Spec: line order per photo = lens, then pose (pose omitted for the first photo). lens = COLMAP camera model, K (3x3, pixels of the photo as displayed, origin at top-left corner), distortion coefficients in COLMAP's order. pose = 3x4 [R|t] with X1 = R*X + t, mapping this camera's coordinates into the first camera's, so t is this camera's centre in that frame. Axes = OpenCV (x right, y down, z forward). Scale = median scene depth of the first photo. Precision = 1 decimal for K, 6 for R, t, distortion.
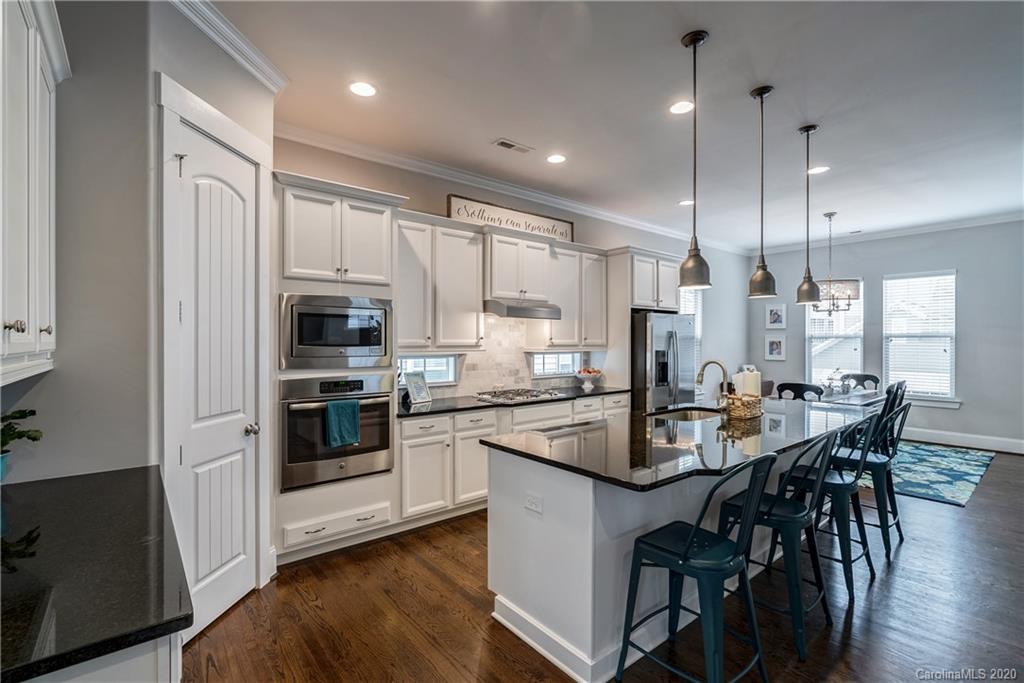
lens RADIAL K [[470.1, 0, 517.5], [0, 470.1, 342.4], [0, 0, 1]] dist [-0.001541, 0.000075]
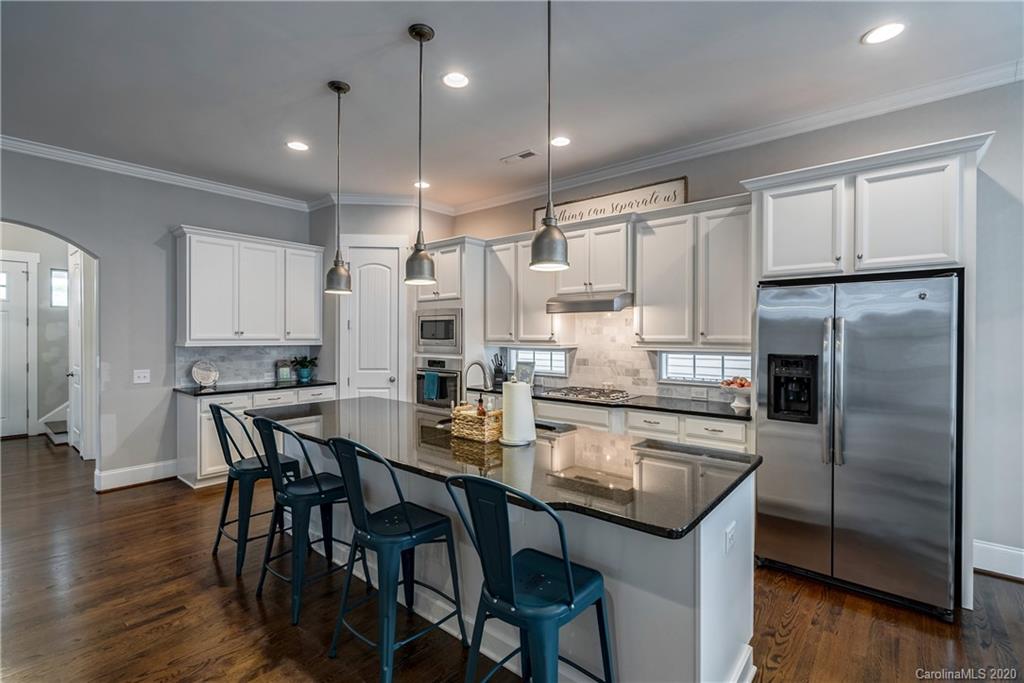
lens RADIAL K [[466.6, 0, 512.7], [0, 466.6, 338.4], [0, 0, 1]] dist [-0.002418, 0.000161]
pose [[0.170740, 0.002854, -0.985312, 0.888462], [-0.007099, 0.999973, 0.001667, 0.000171], [0.985291, 0.006710, 0.170755, 0.681190]]
